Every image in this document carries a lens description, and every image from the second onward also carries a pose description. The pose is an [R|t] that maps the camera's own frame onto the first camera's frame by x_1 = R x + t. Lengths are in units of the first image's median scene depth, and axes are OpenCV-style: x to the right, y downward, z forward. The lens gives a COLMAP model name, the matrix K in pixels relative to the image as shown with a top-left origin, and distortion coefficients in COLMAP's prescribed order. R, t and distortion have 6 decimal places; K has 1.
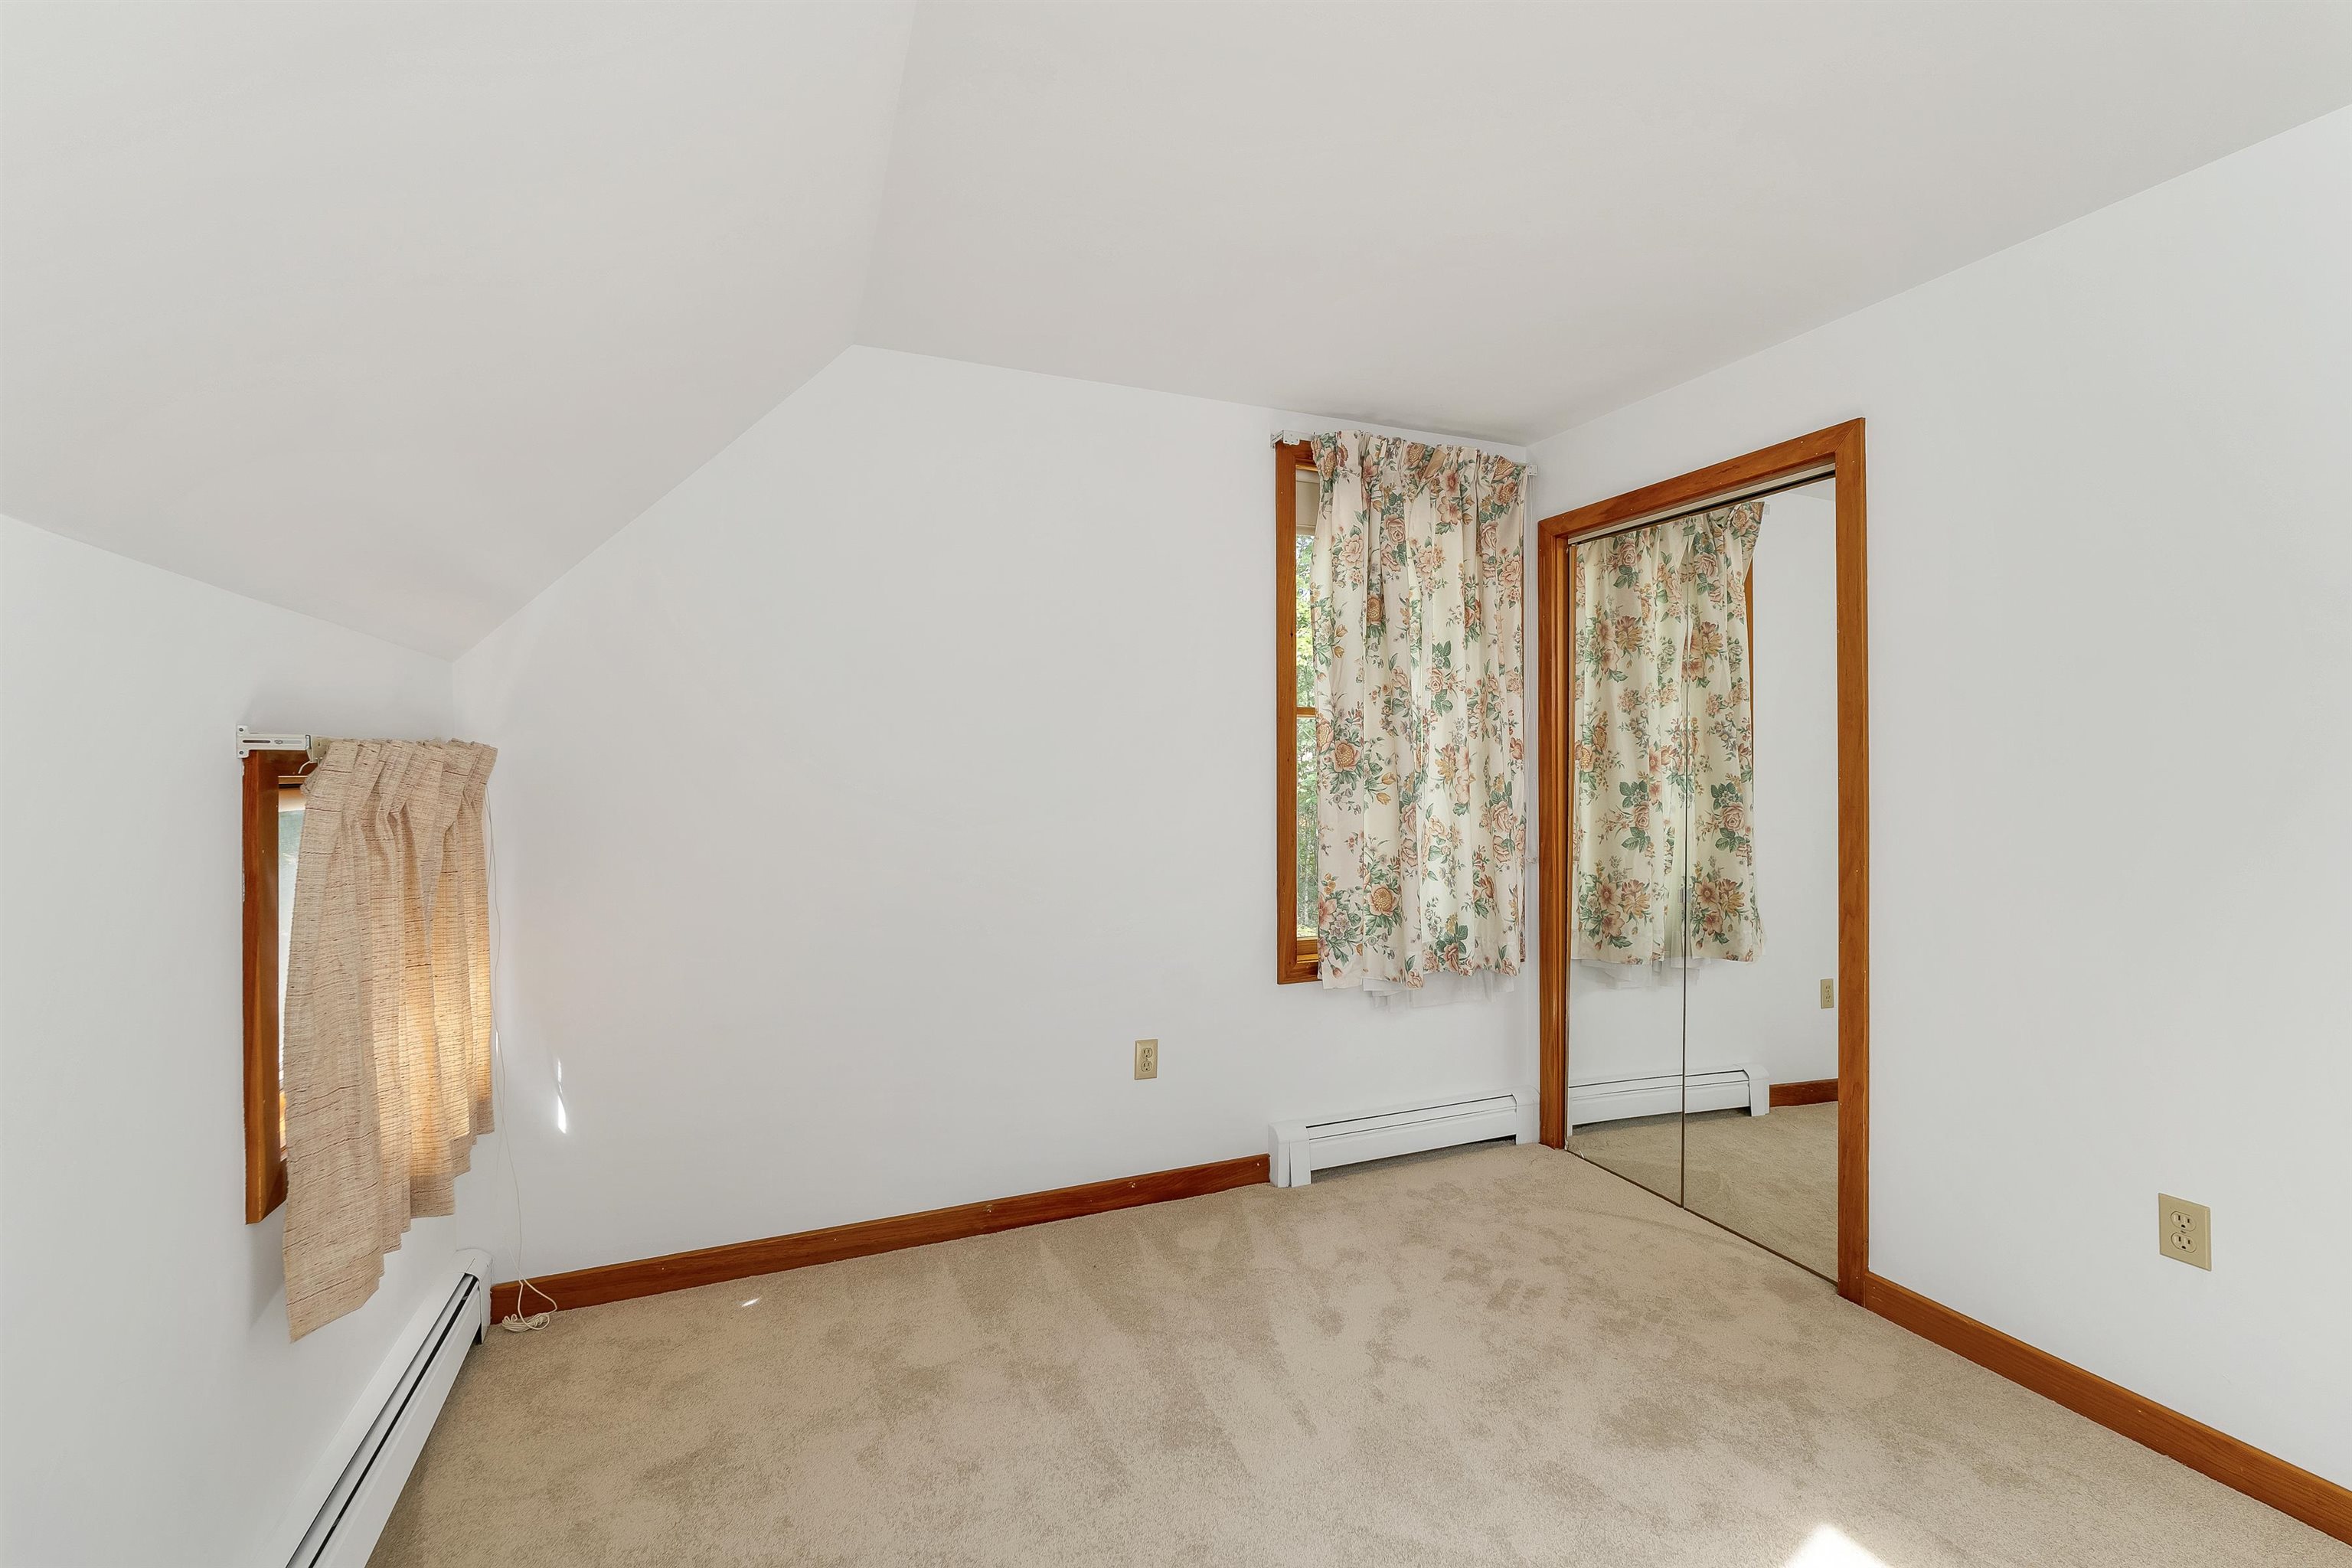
lens RADIAL K [[986.4, 0, 1159.1], [0, 986.4, 777.8], [0, 0, 1]] dist [0.002410, 0.000014]
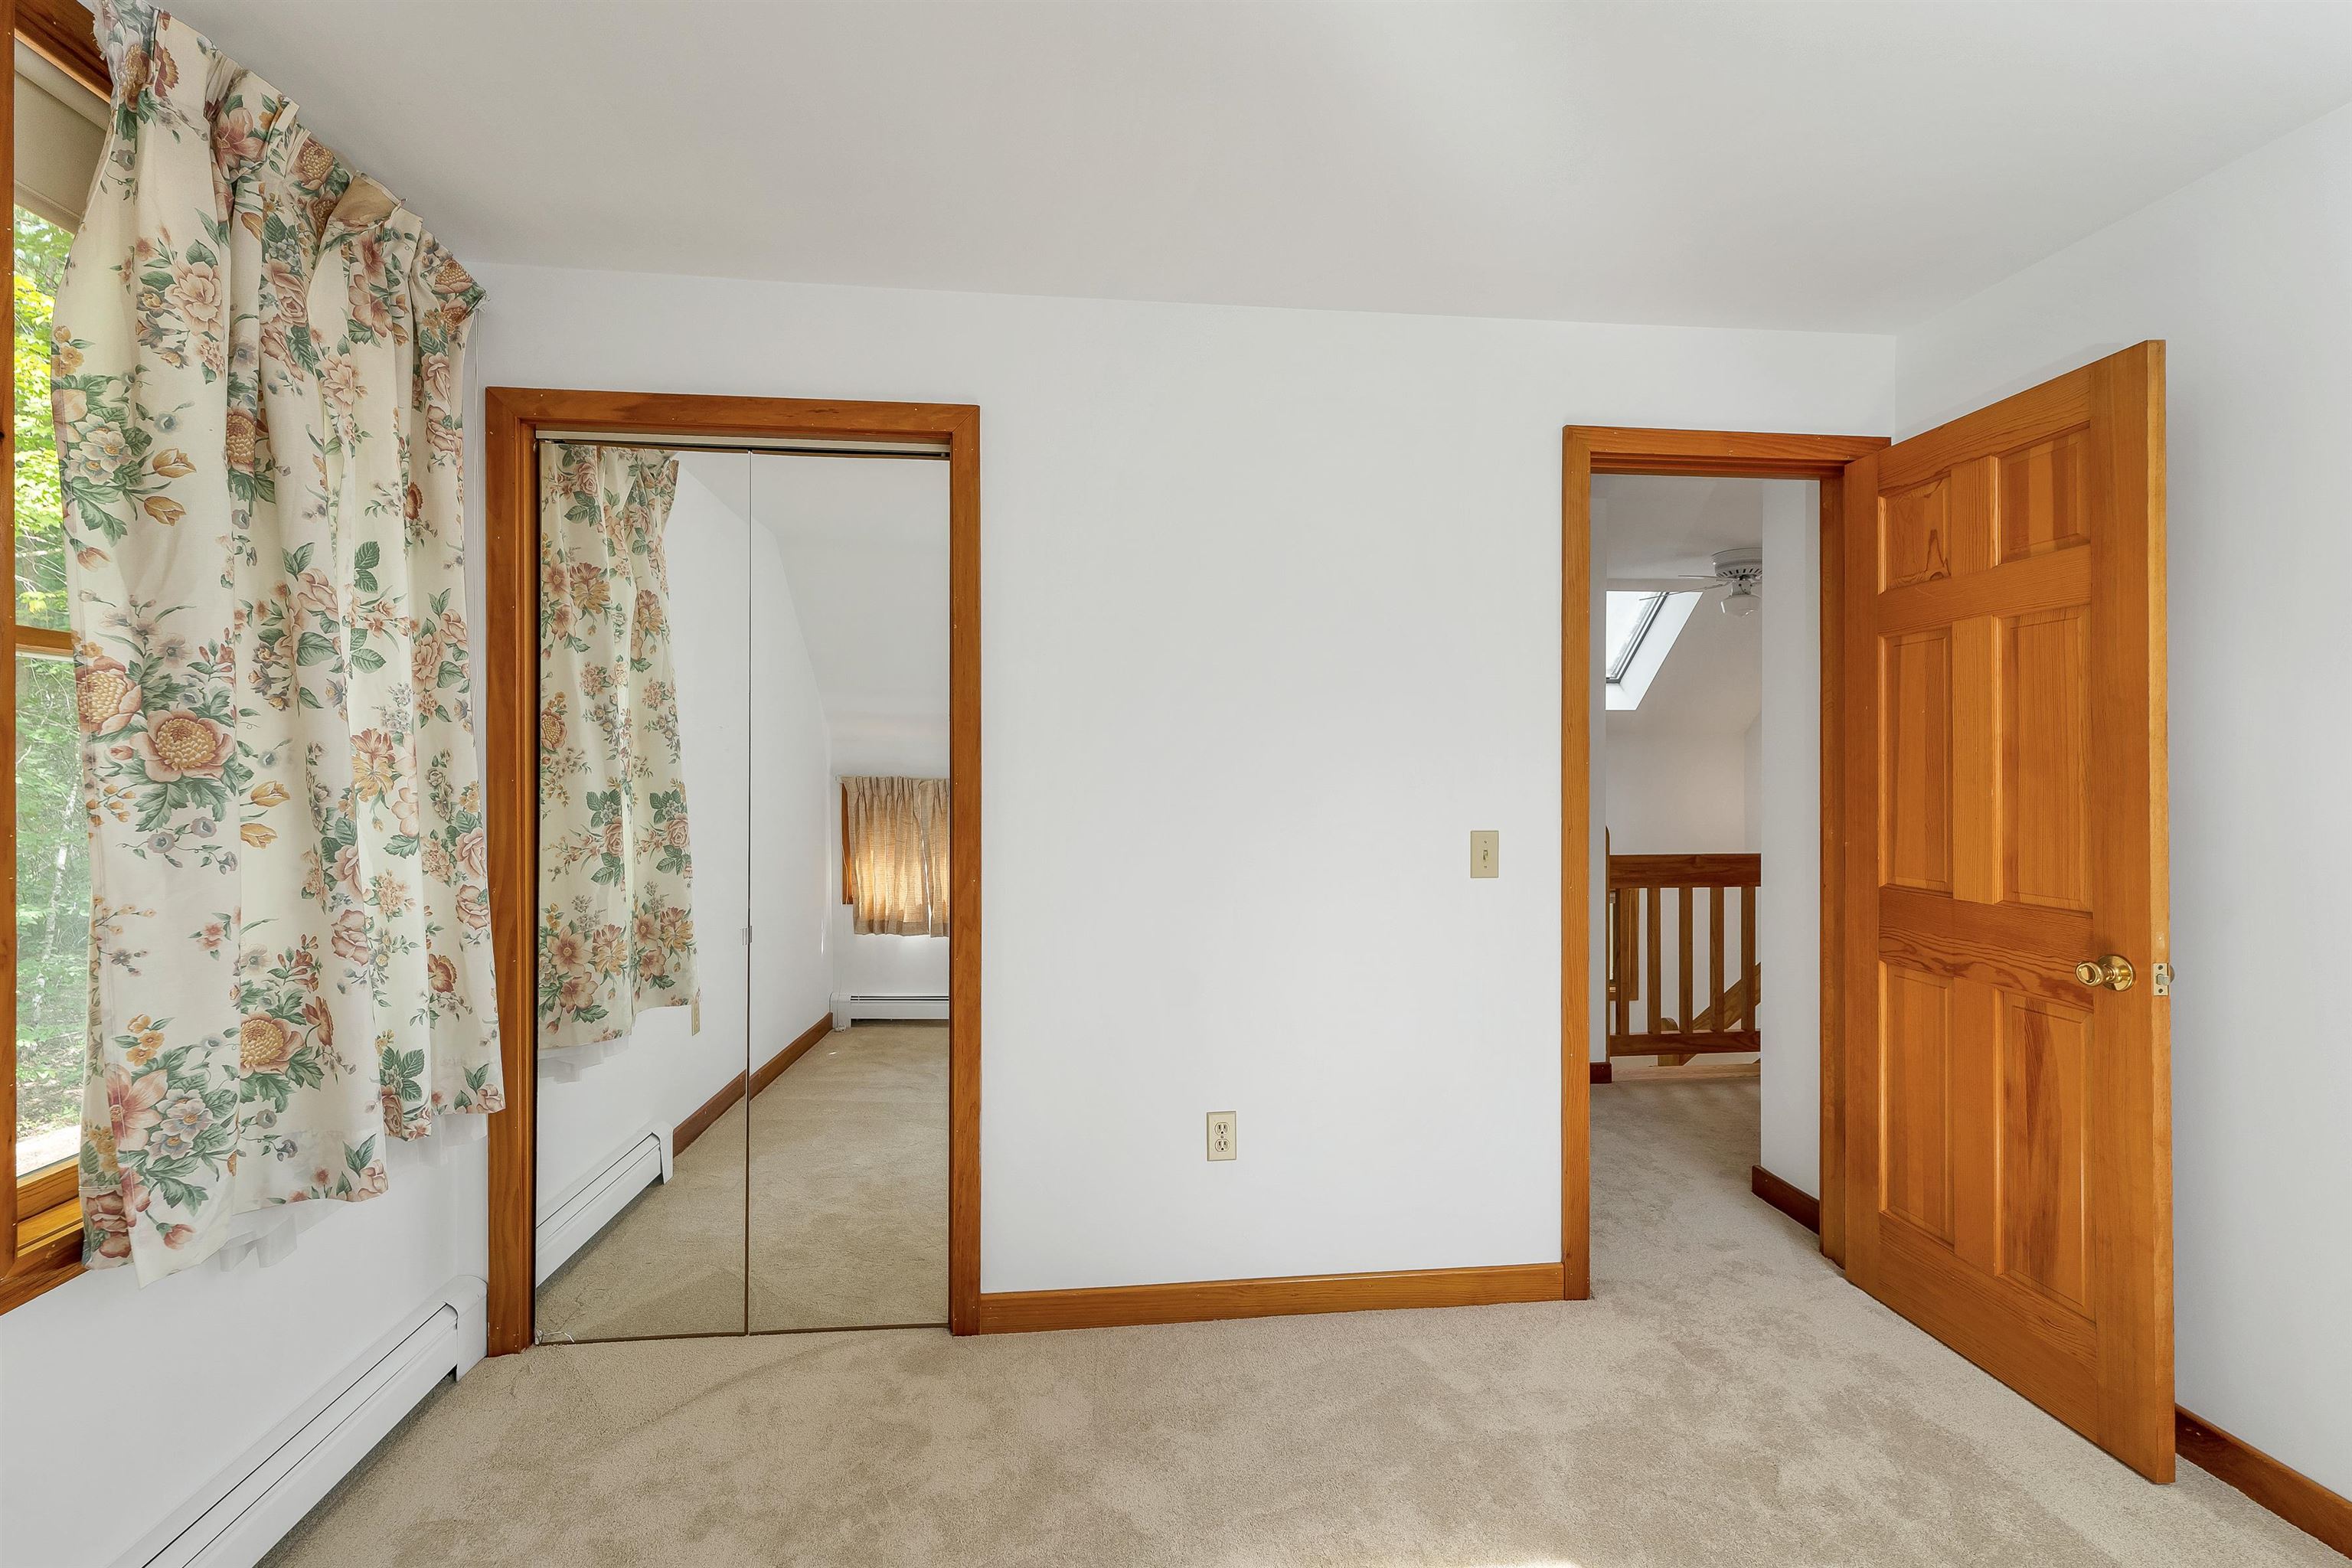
lens RADIAL K [[975.7, 0, 1173.7], [0, 975.7, 778.1], [0, 0, 1]] dist [-0.000636, -0.000346]
pose [[0.268466, -0.005008, 0.963276, -0.116304], [0.009349, 0.999953, 0.002593, -0.004151], [-0.963244, 0.008309, 0.268500, 0.443127]]
